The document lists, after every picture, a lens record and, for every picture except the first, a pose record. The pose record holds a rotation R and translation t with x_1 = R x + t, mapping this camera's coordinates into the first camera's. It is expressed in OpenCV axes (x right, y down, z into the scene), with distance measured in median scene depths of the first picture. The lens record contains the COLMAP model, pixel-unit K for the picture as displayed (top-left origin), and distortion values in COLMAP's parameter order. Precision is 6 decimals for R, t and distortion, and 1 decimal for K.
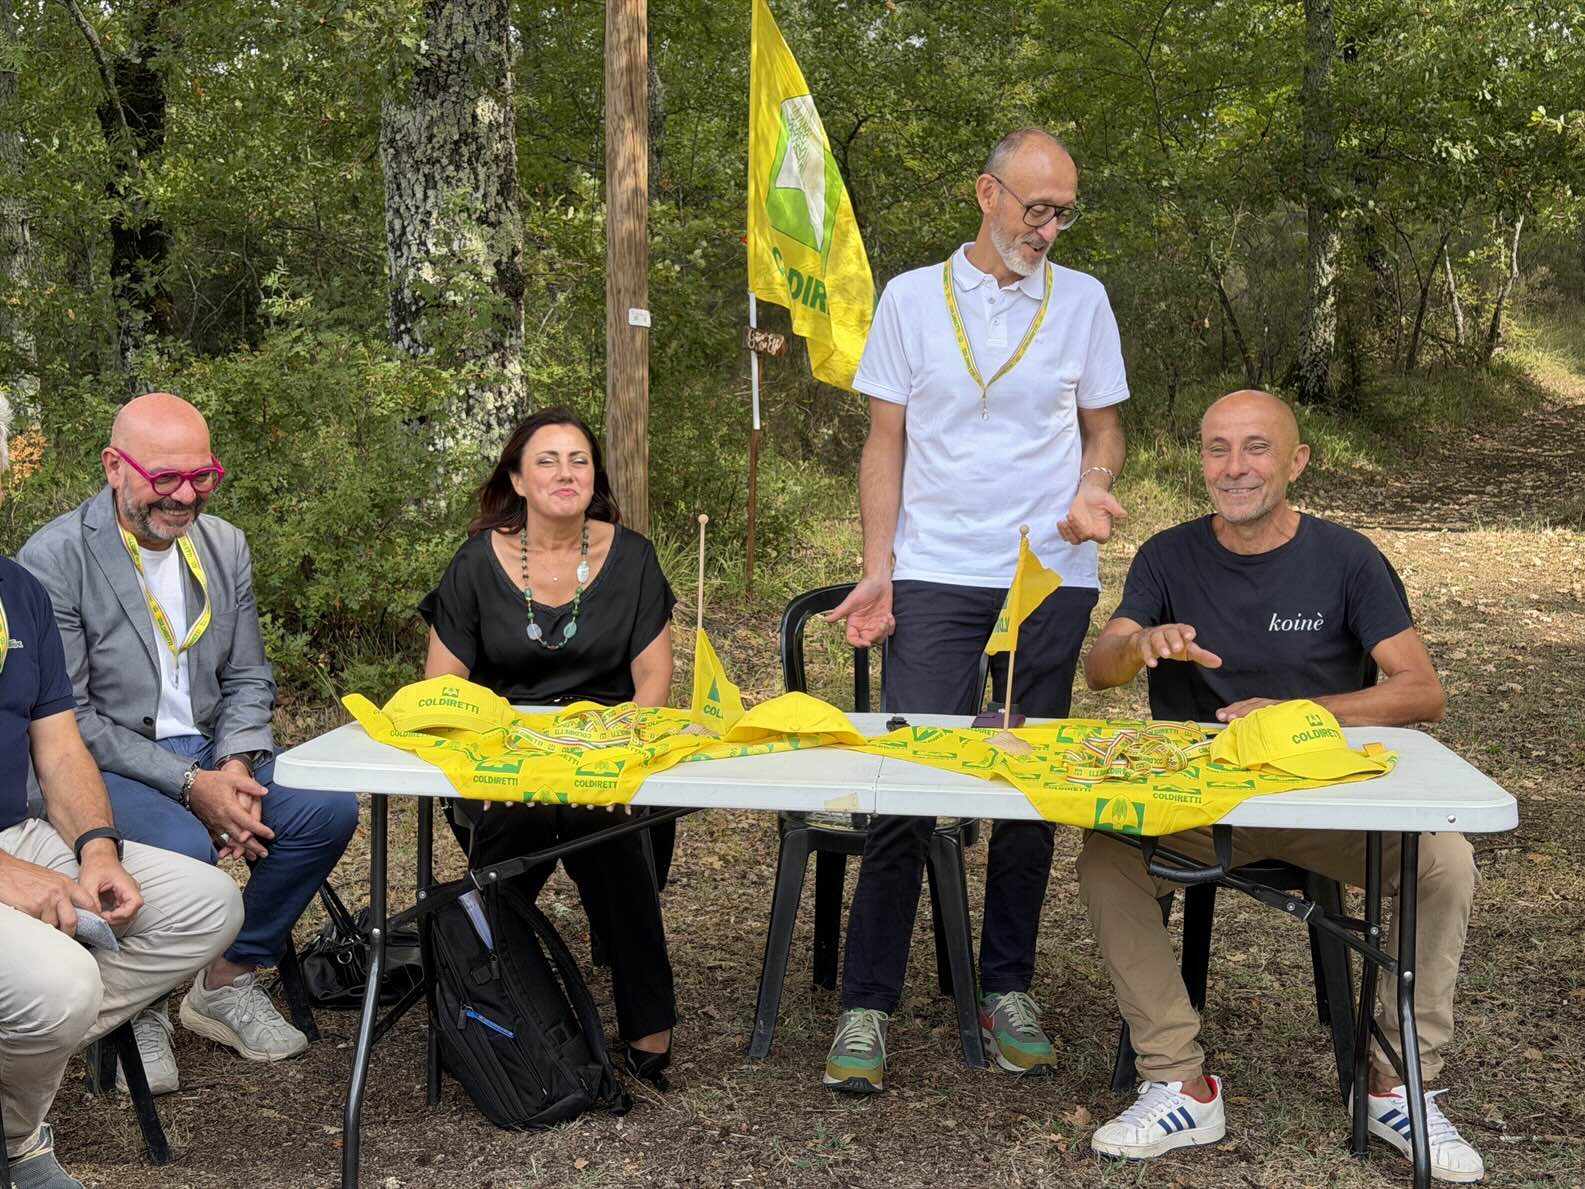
lens RADIAL K [[2206.7, 0, 784.8], [0, 2206.7, 608.2], [0, 0, 1]] dist [0.129542, 0.000000]
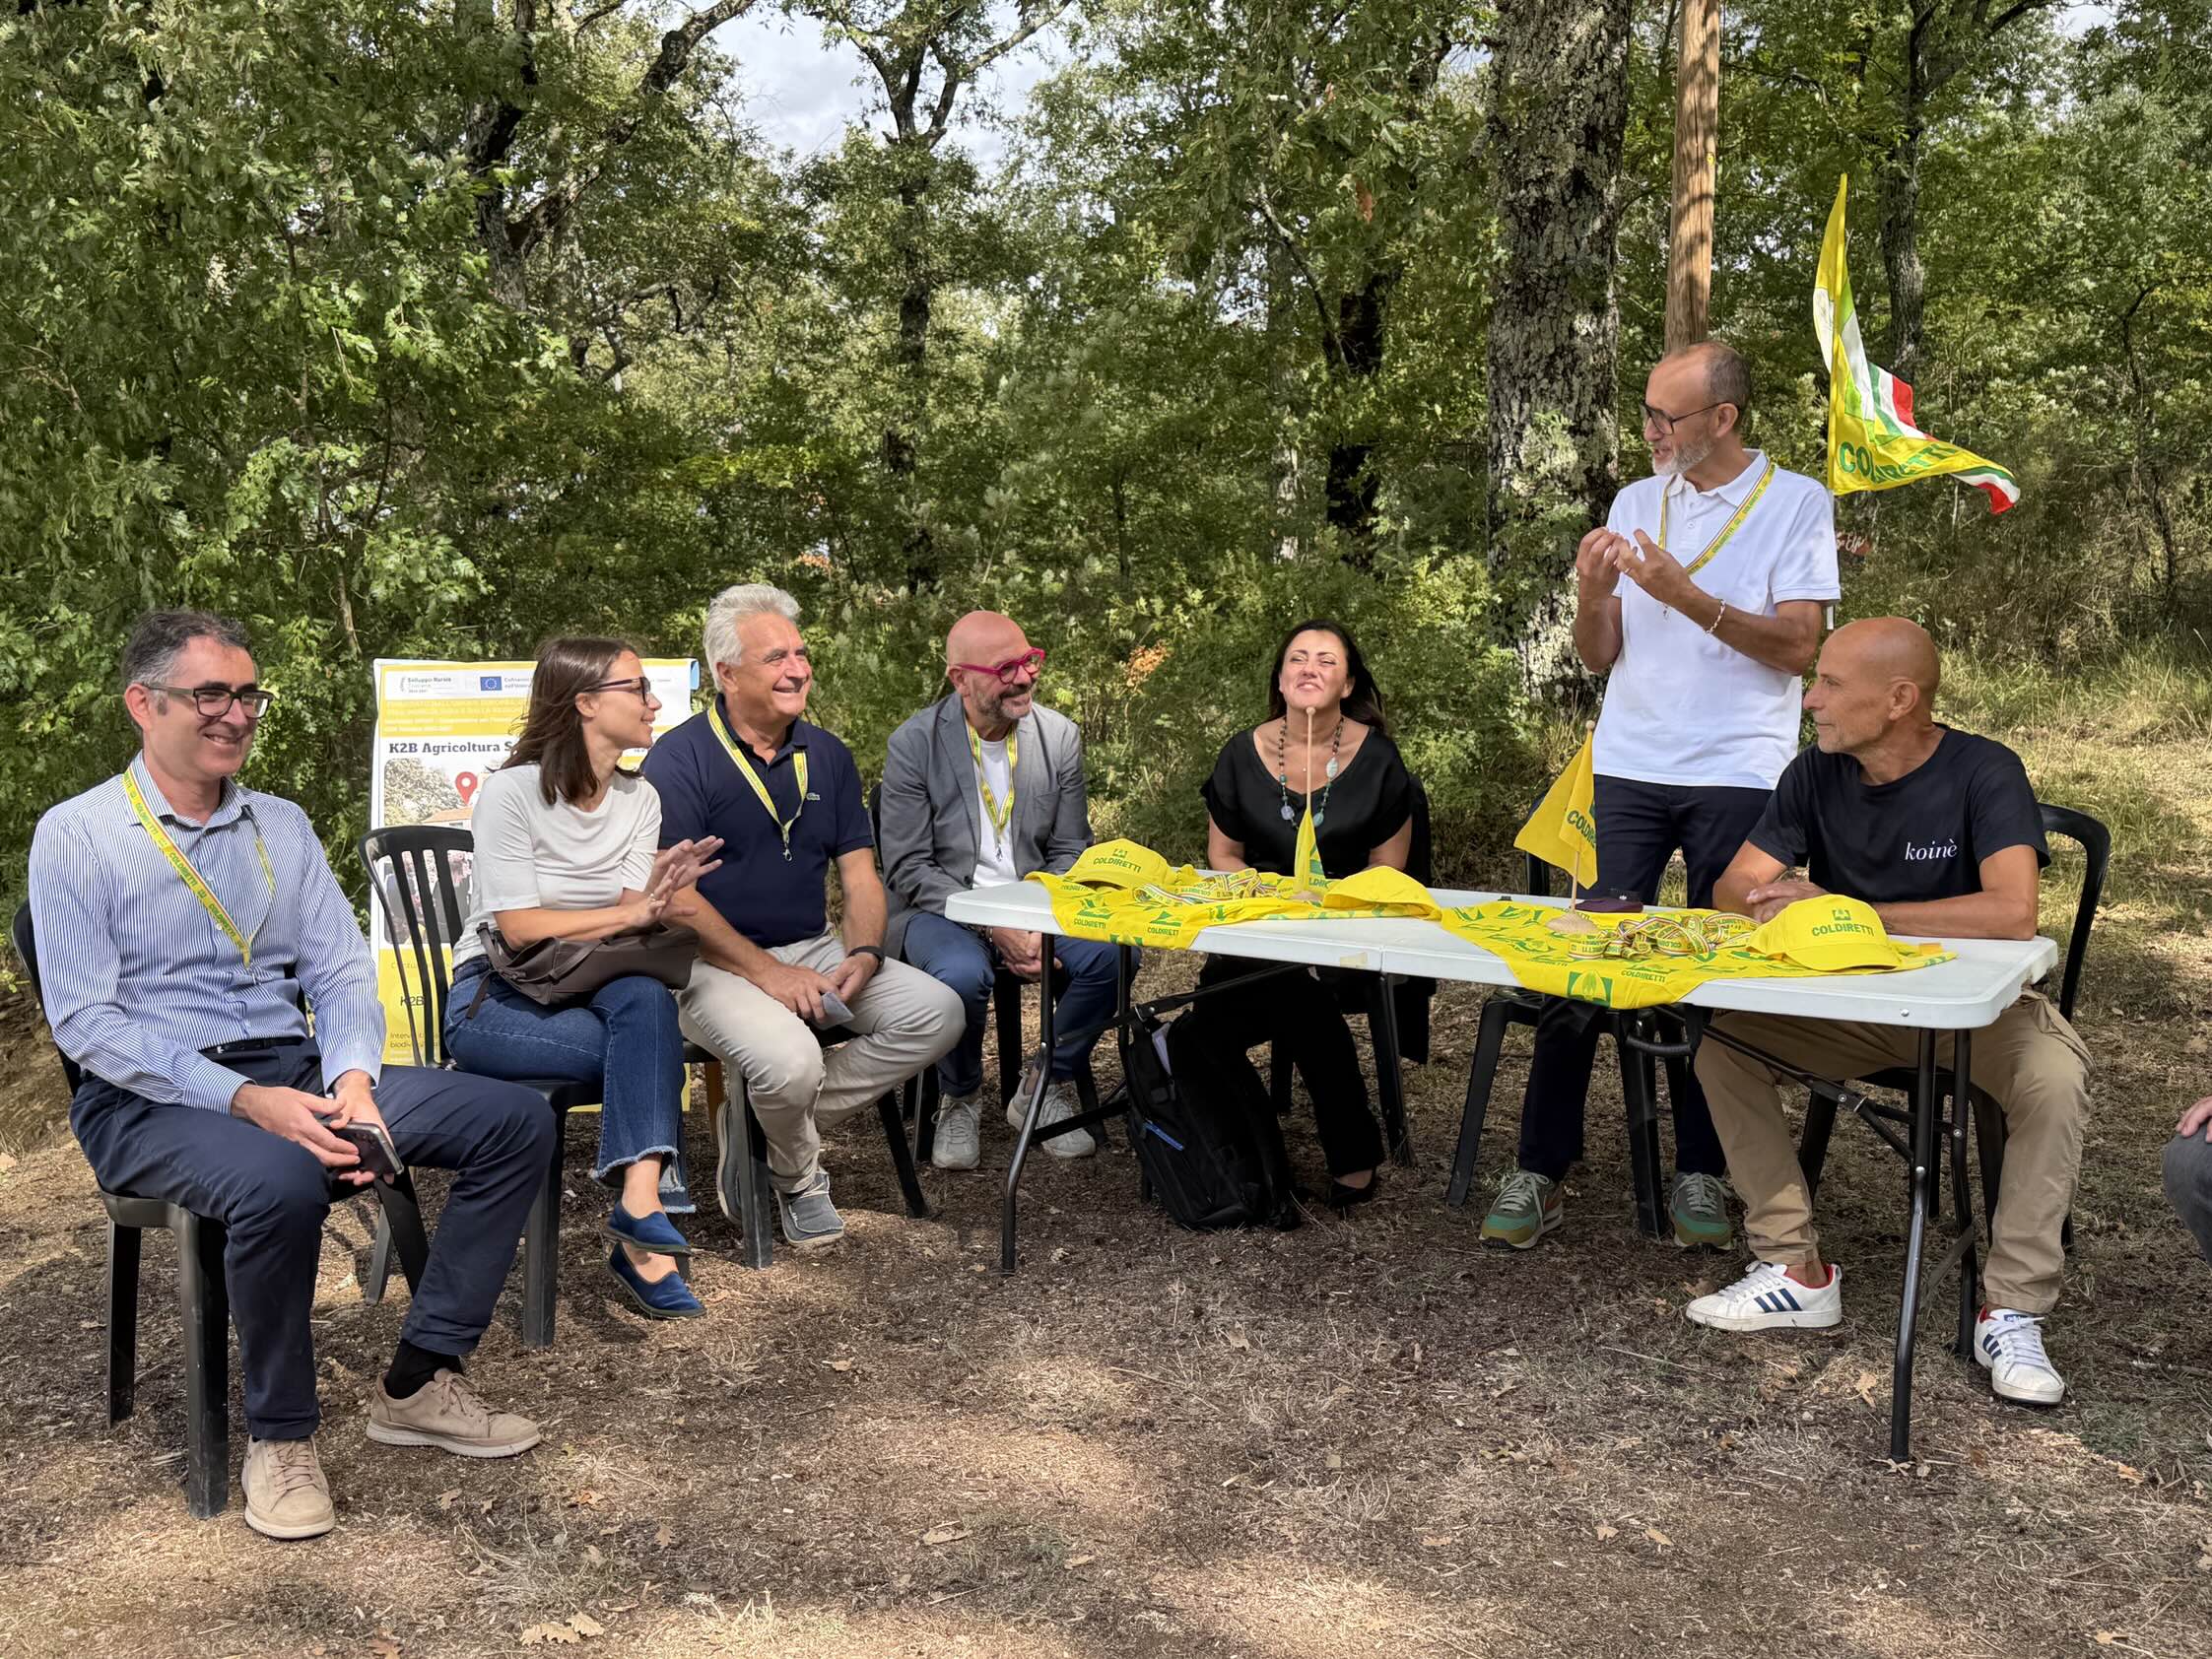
lens RADIAL K [[2198.7, 0, 1097.7], [0, 2198.7, 811.7], [0, 0, 1]] dist [0.156139, 0.000000]
pose [[0.904314, 0.036624, -0.425293, 0.288448], [-0.036330, 0.999301, 0.008804, 0.003902], [0.425318, 0.007489, 0.905013, -0.072795]]
